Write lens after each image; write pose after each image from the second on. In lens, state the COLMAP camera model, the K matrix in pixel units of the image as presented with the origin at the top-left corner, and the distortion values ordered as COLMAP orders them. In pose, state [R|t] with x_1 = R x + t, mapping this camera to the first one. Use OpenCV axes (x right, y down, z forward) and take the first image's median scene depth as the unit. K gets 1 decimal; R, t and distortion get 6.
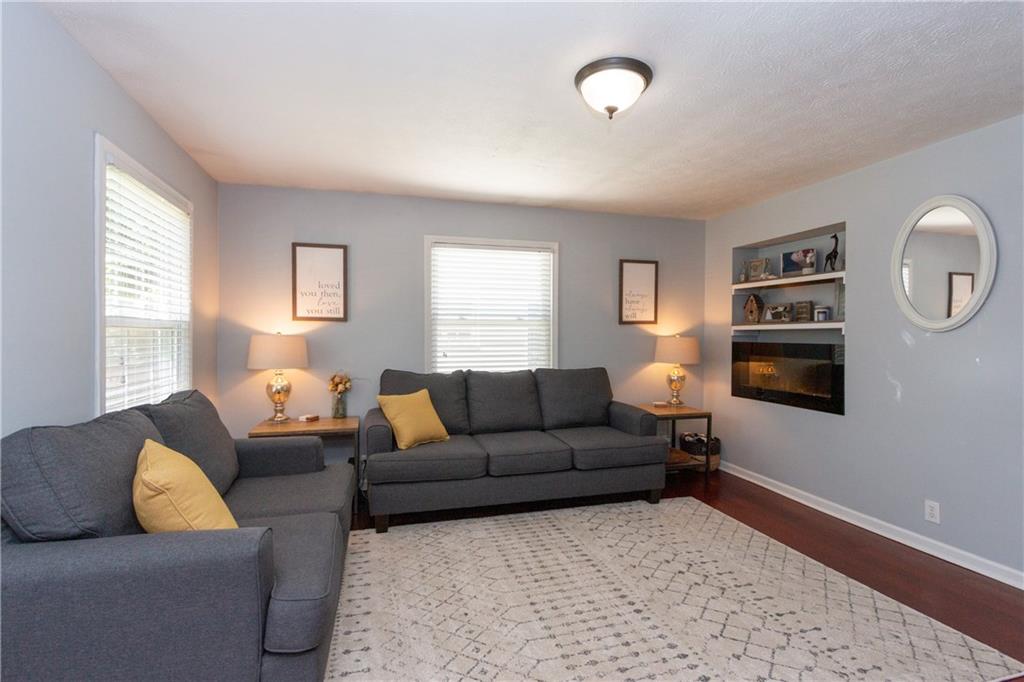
lens RADIAL K [[480.7, 0, 516.2], [0, 480.7, 340.4], [0, 0, 1]] dist [0.002178, 0.000099]
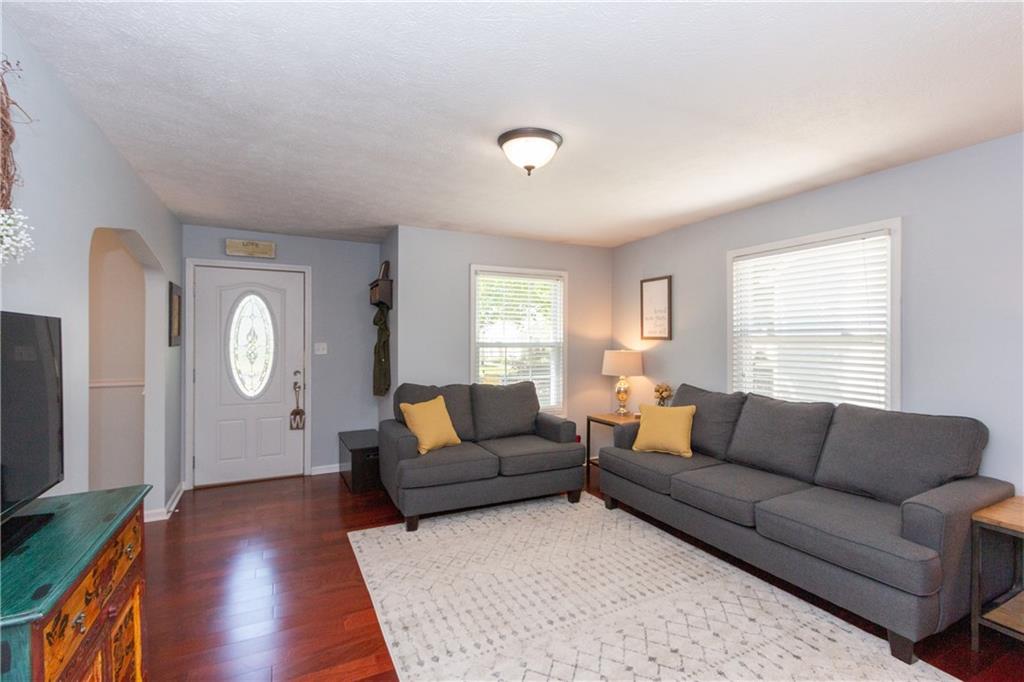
lens RADIAL K [[468.9, 0, 507.8], [0, 468.9, 341.6], [0, 0, 1]] dist [0.003226, -0.000414]
pose [[0.171557, -0.003399, -0.985168, 0.751577], [-0.024509, 0.999670, -0.007717, -0.018376], [0.984869, 0.025469, 0.171417, 0.440921]]
